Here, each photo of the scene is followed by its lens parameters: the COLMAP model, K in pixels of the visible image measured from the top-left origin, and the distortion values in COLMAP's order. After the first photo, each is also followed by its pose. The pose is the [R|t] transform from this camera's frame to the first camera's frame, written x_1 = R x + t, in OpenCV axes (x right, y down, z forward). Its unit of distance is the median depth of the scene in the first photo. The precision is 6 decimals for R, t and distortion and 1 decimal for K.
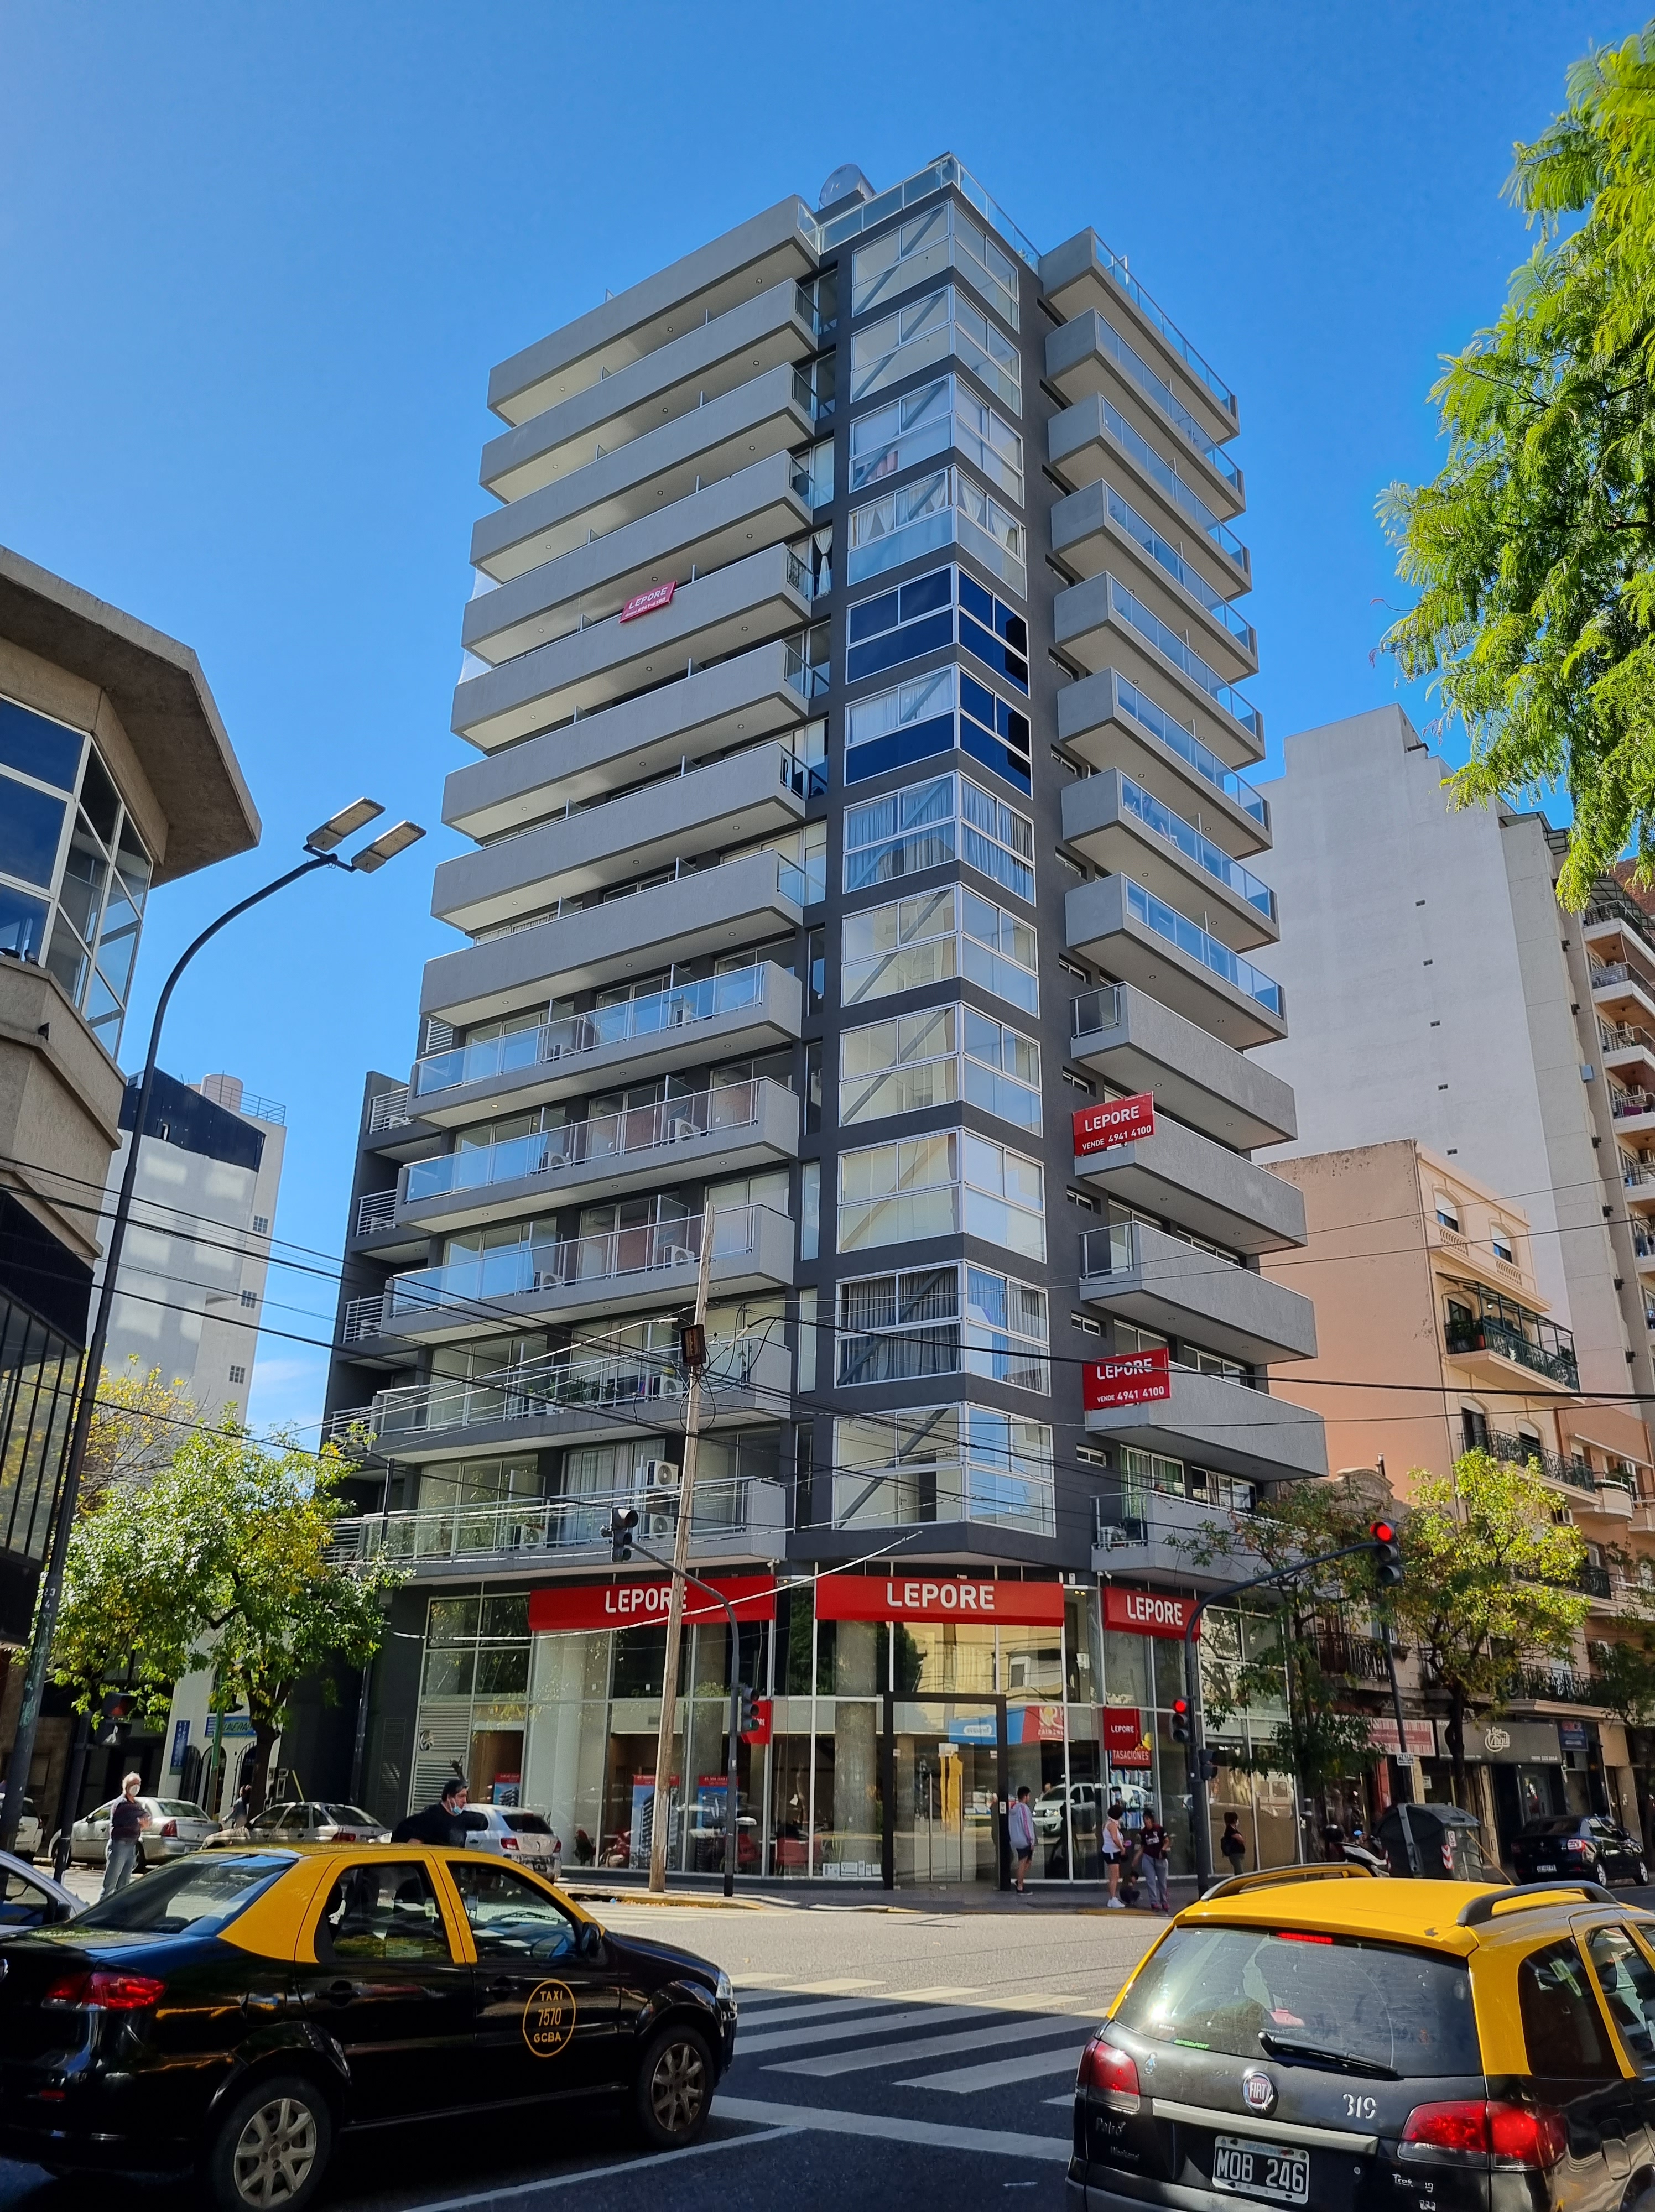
lens RADIAL K [[1684.1, 0, 818.0], [0, 1684.1, 1104.1], [0, 0, 1]] dist [0.043190, -0.010751]
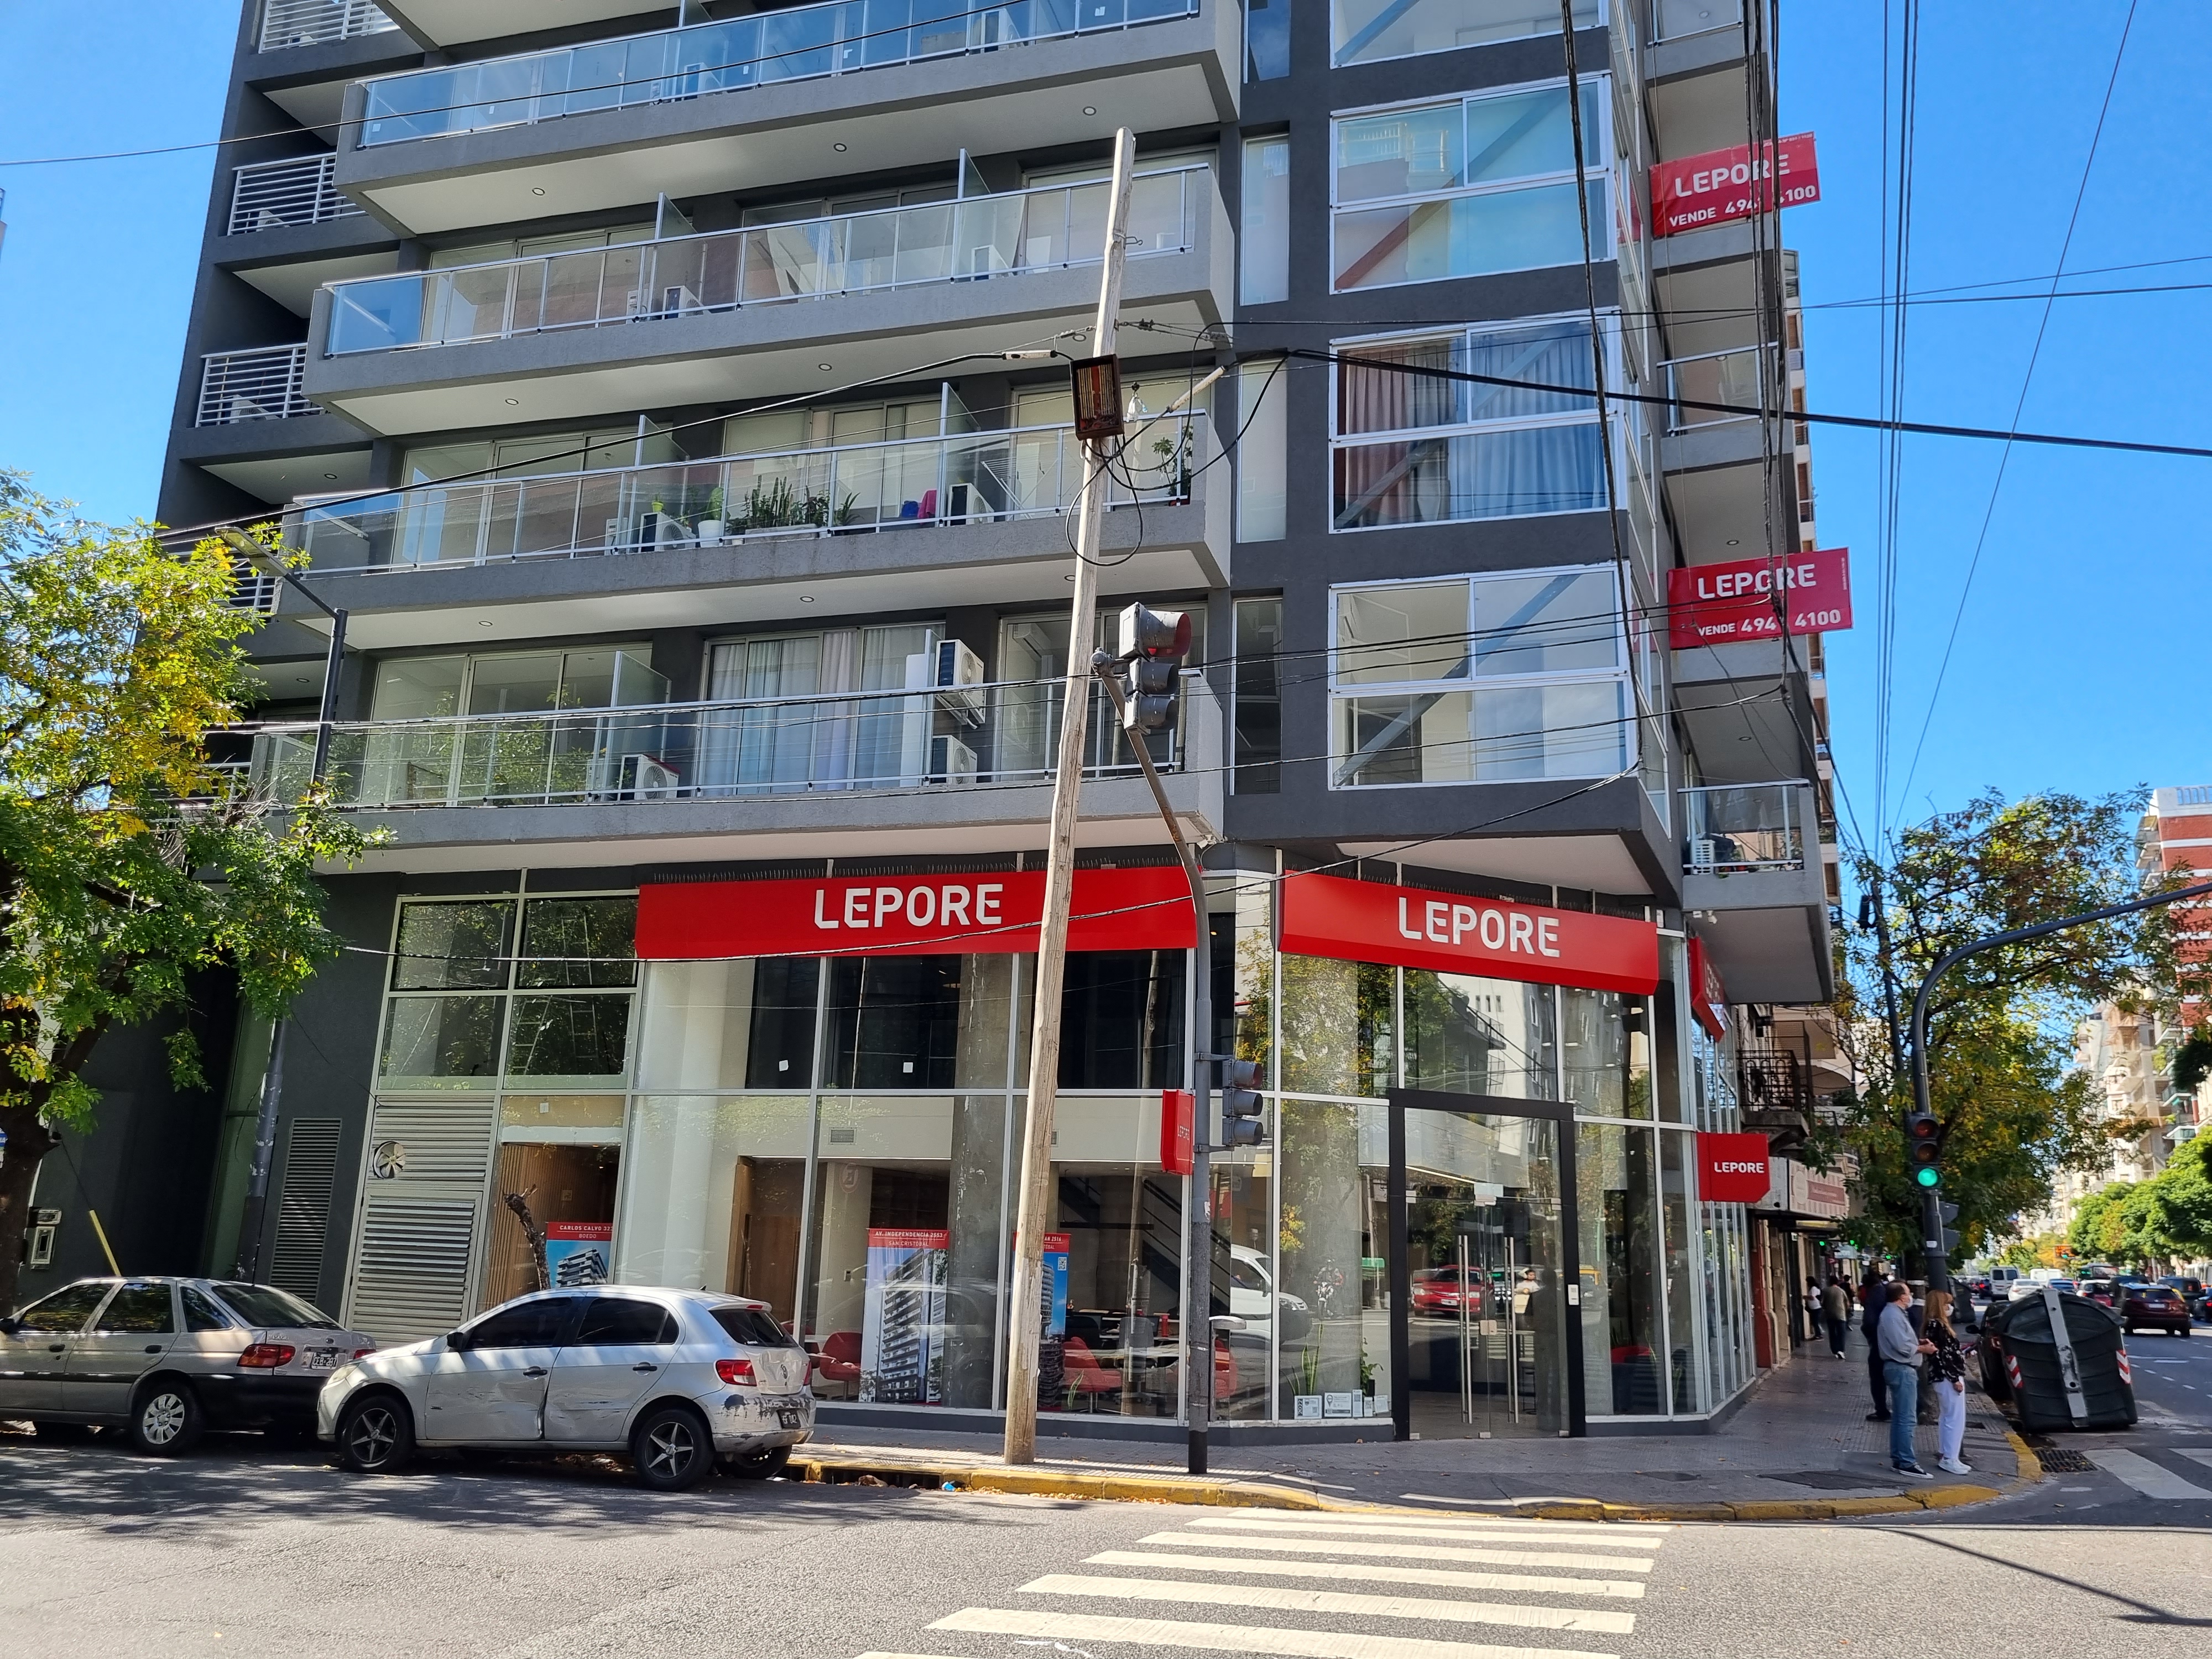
lens RADIAL K [[1683.9, 0, 1116.5], [0, 1683.9, 831.7], [0, 0, 1]] dist [0.043190, -0.010751]
pose [[0.947784, 0.086895, 0.306847, -0.195341], [-0.128908, 0.984444, 0.119387, 0.195798], [-0.291700, -0.152708, 0.944241, 0.486830]]
